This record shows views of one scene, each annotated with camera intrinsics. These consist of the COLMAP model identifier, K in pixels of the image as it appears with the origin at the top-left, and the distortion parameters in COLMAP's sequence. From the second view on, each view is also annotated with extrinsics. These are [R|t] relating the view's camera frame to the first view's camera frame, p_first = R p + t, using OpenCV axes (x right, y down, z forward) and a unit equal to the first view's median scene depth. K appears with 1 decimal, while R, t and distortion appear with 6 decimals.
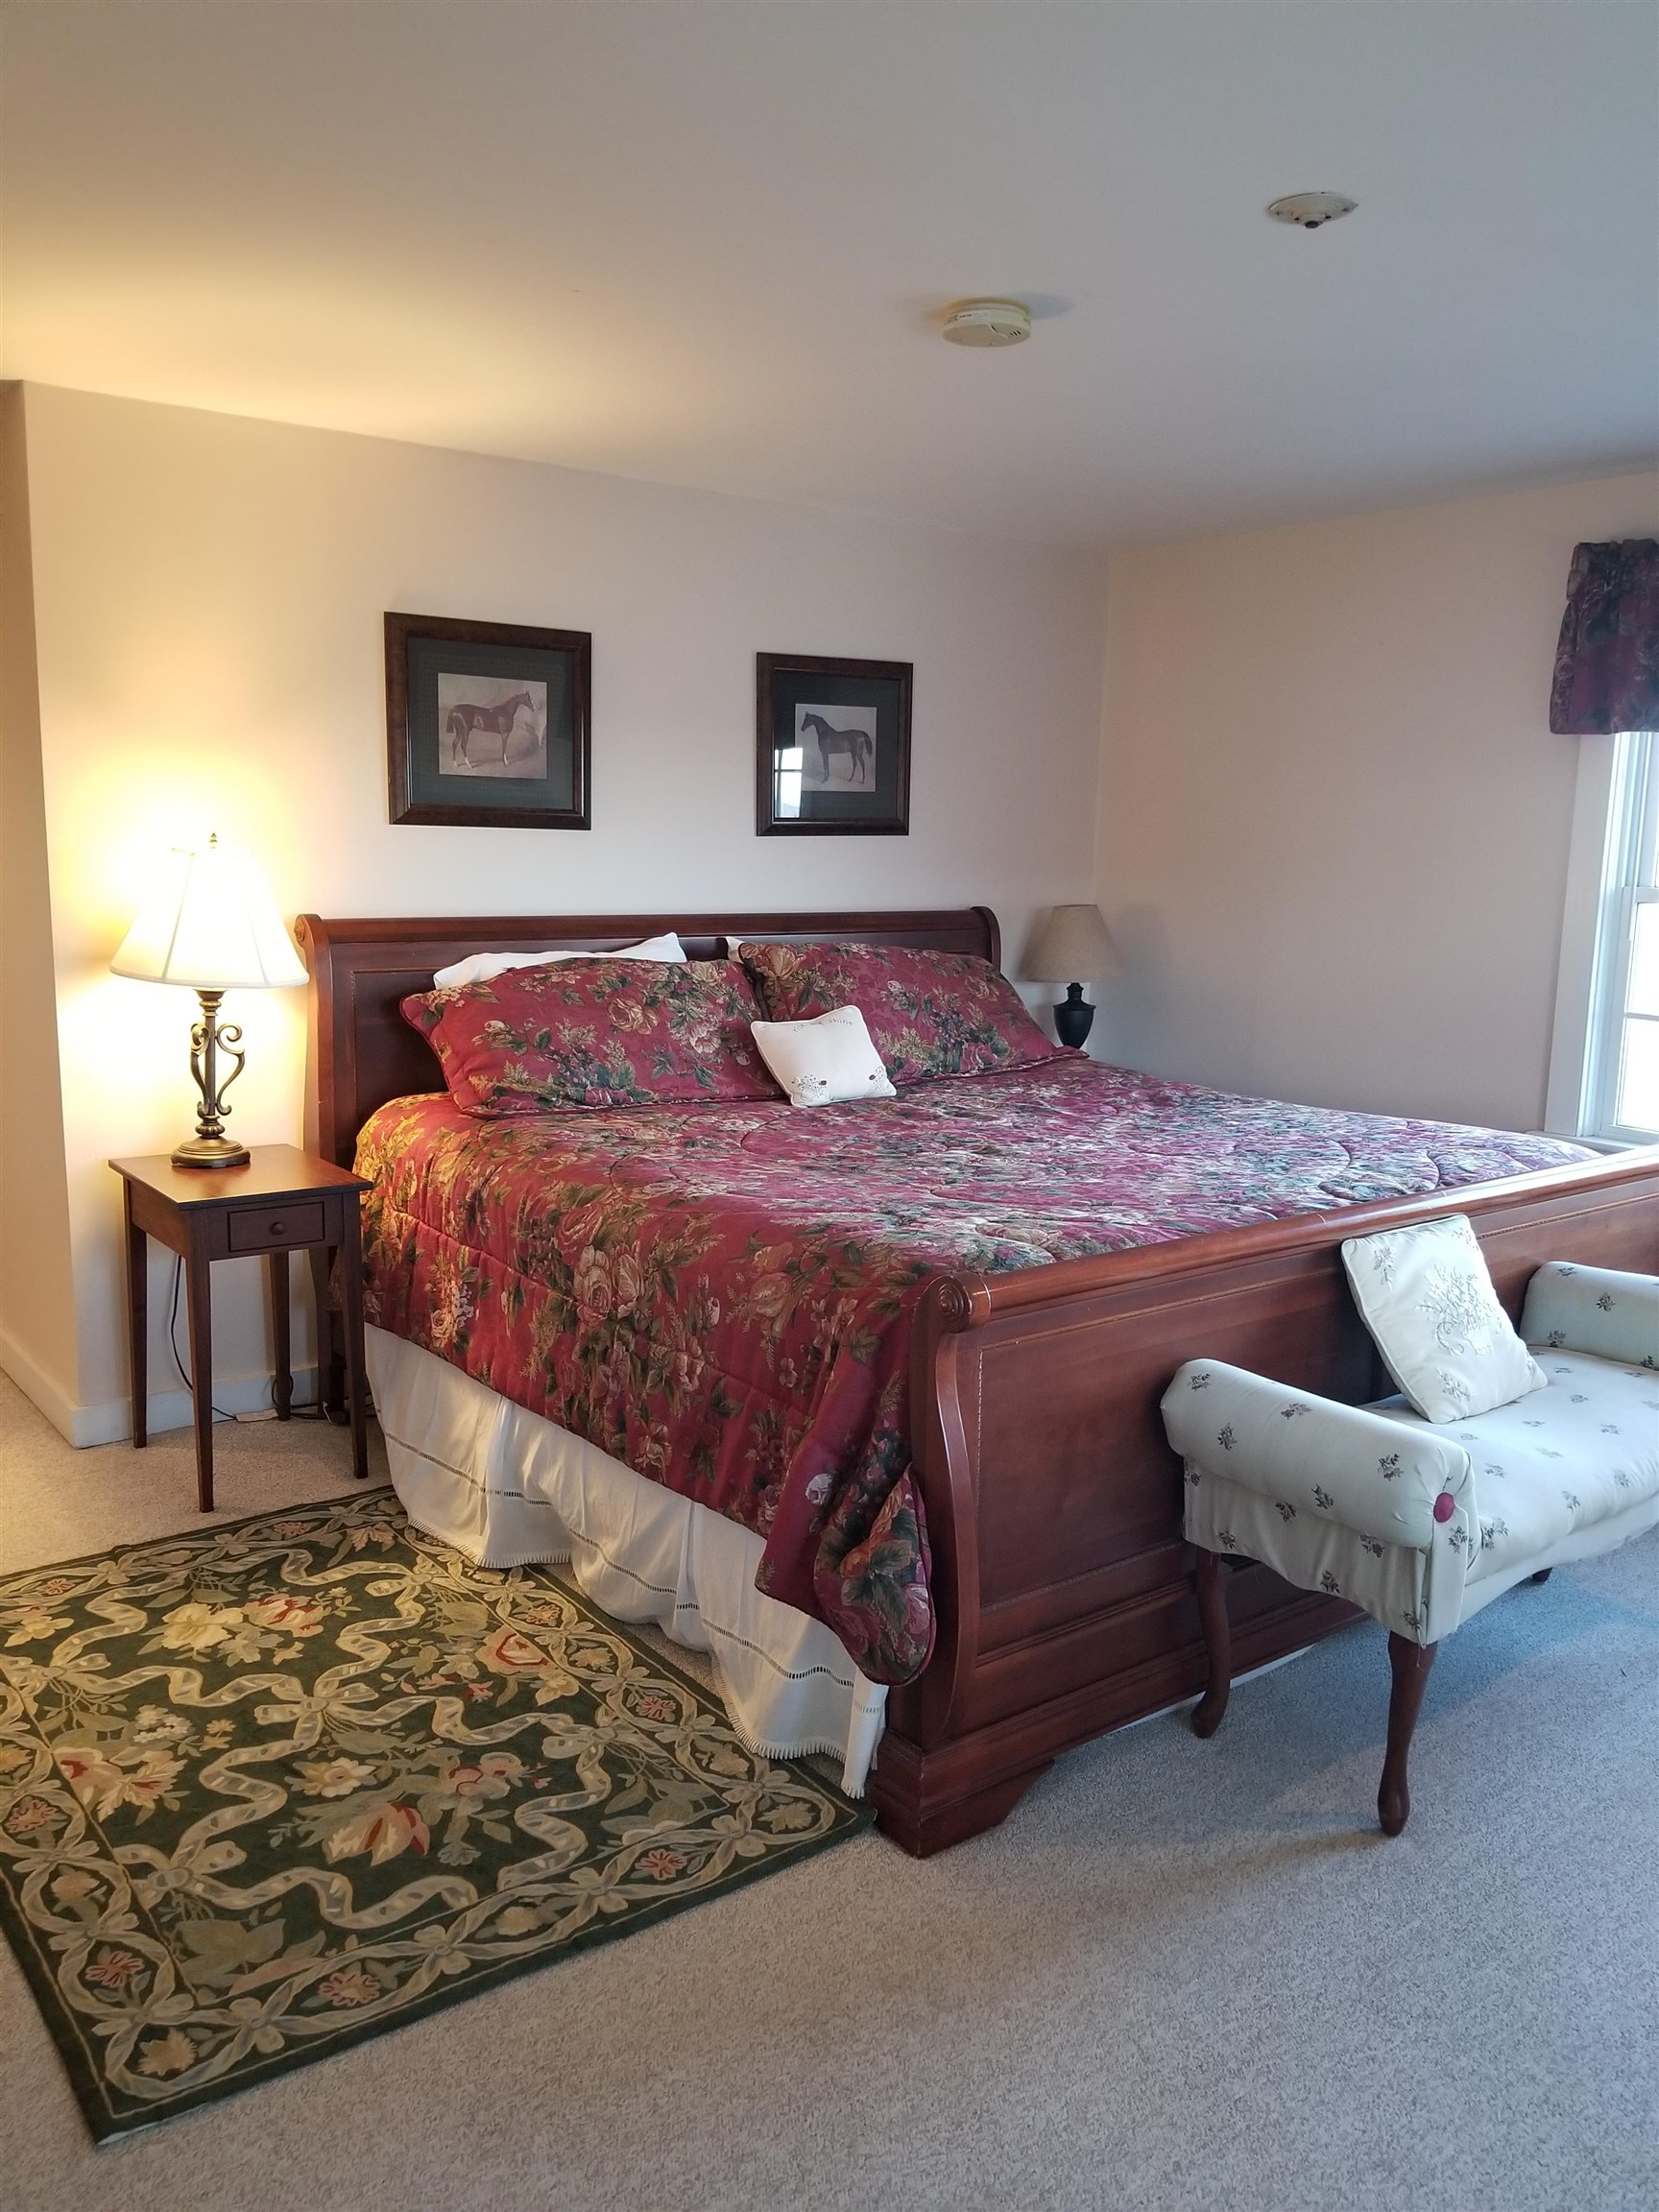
lens RADIAL K [[1725.9, 0, 827.5], [0, 1725.9, 1107.0], [0, 0, 1]] dist [0.041941, -0.046495]
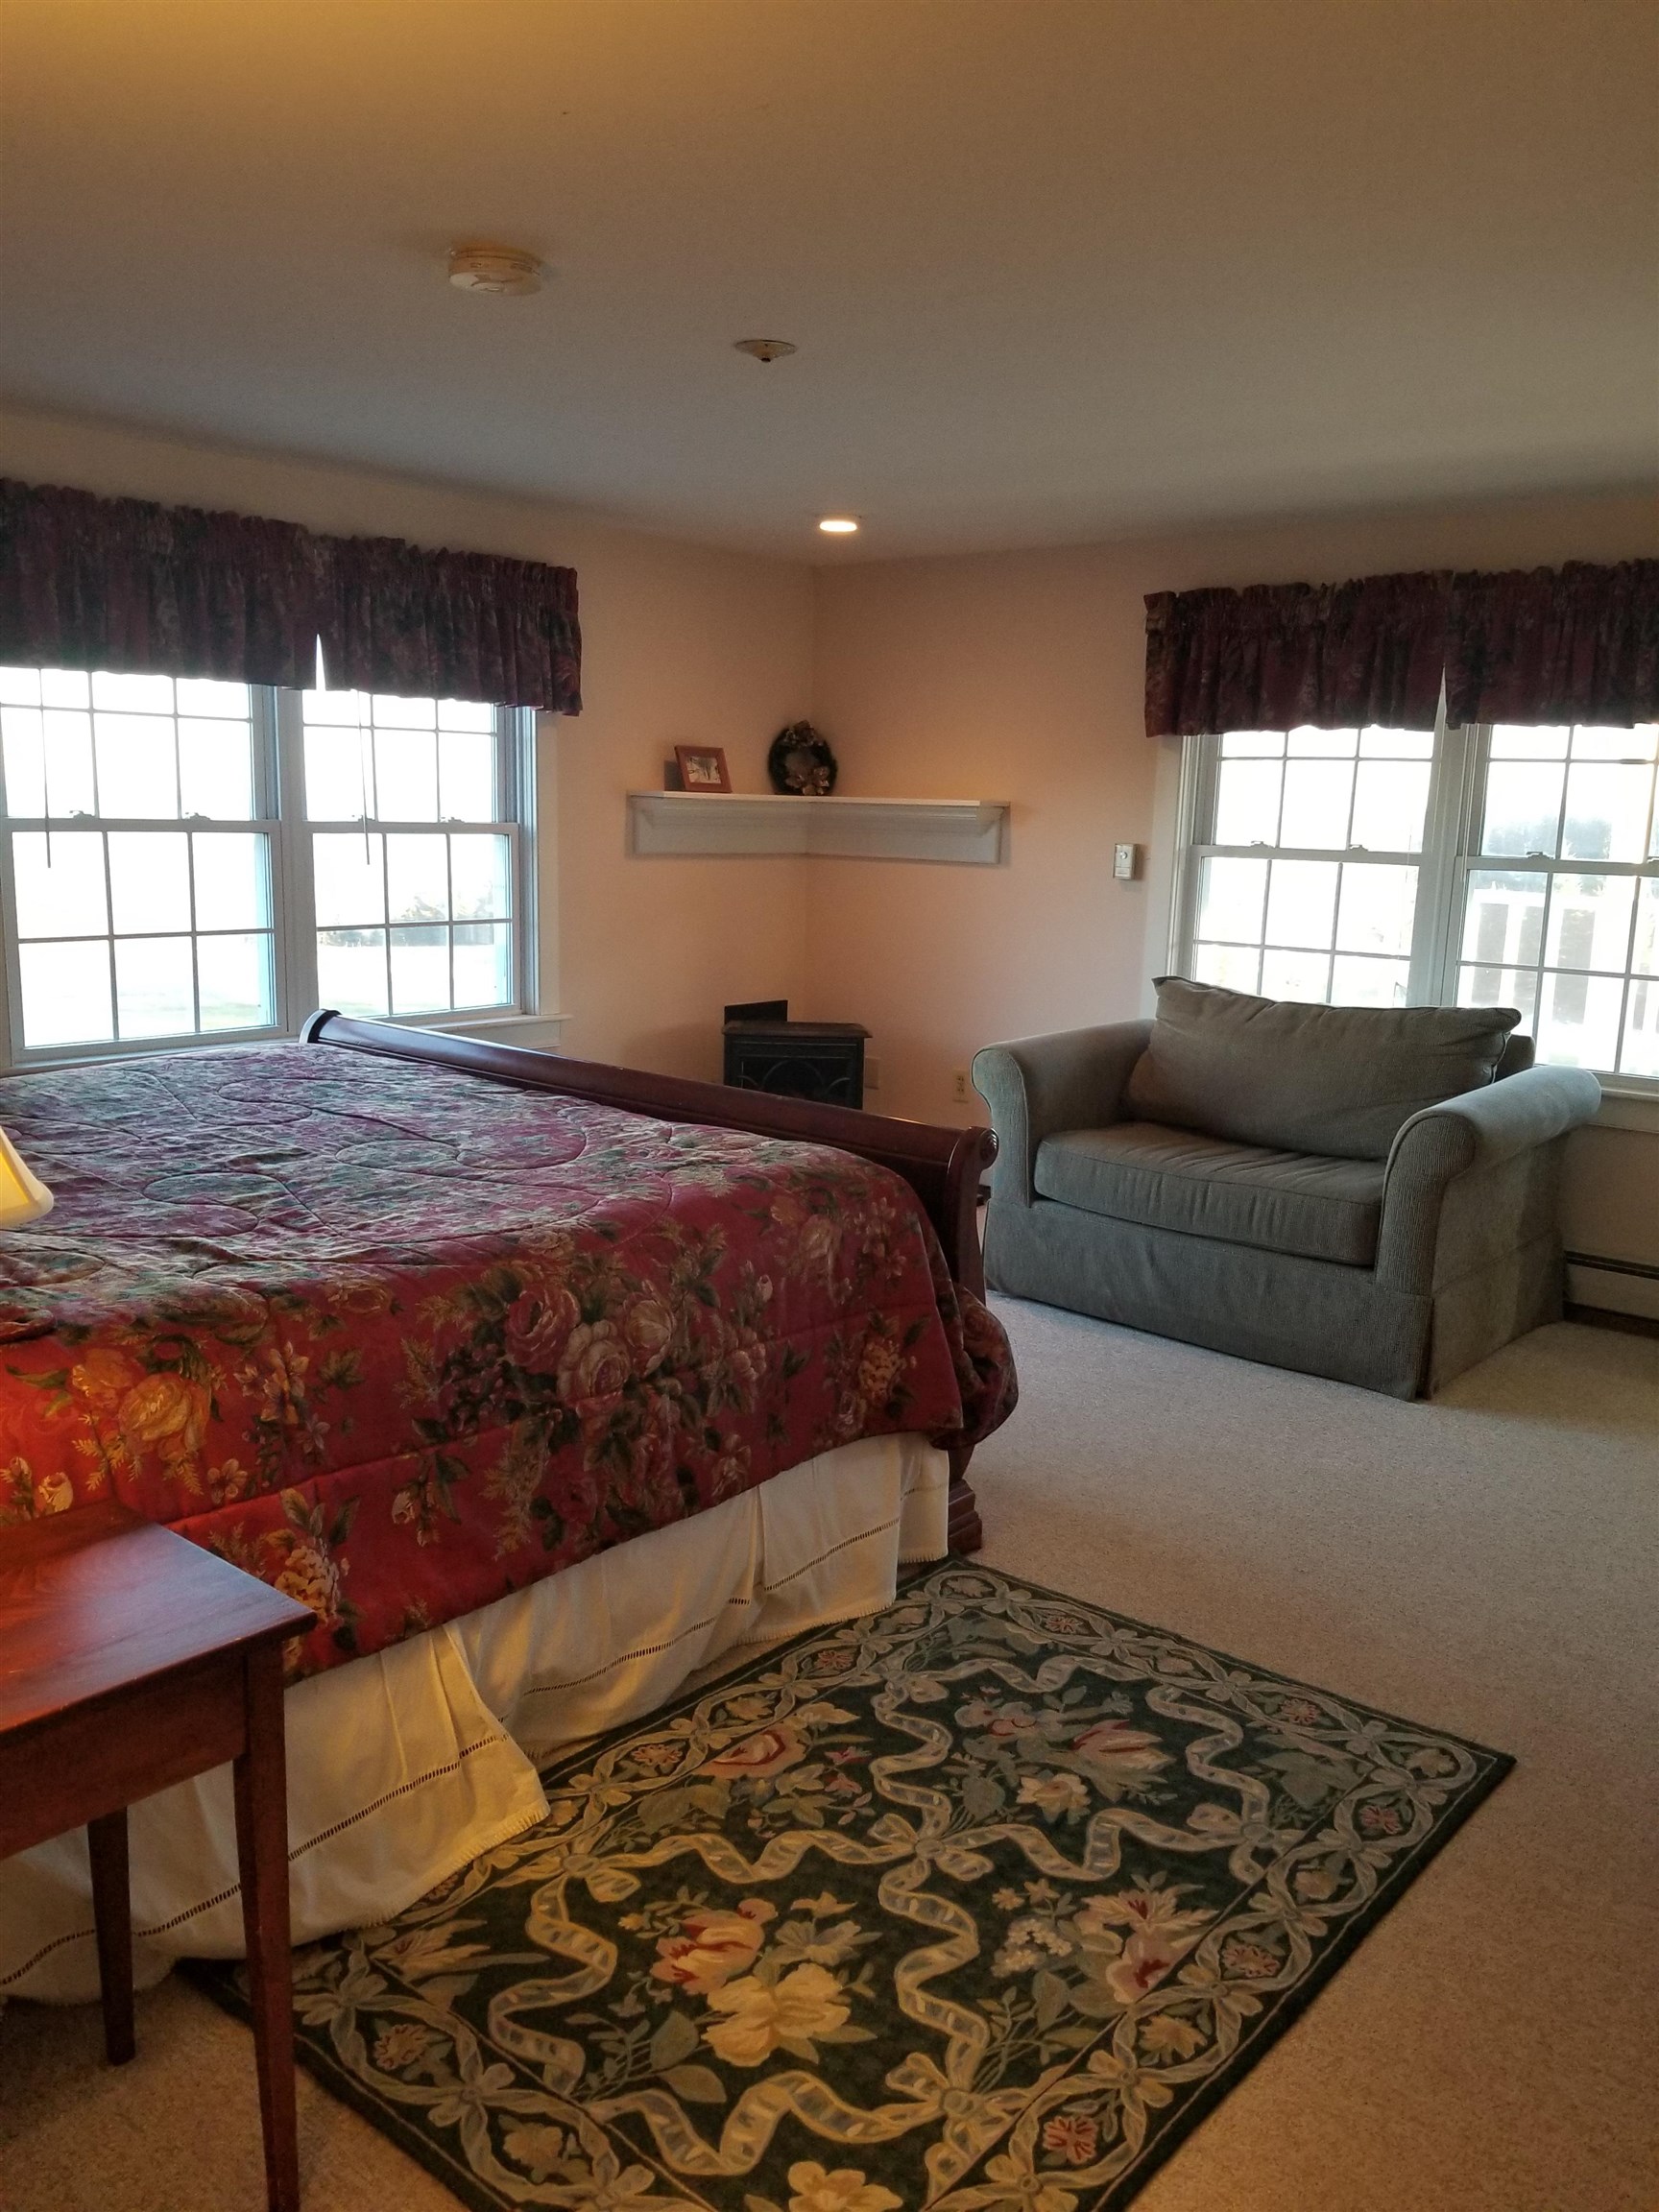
lens RADIAL K [[1725.9, 0, 830.3], [0, 1725.9, 1106.6], [0, 0, 1]] dist [0.041941, -0.046495]
pose [[-0.216669, -0.191181, 0.957342, -1.024332], [0.128530, 0.966515, 0.222102, -0.205742], [-0.967747, 0.171170, -0.184841, 1.128584]]
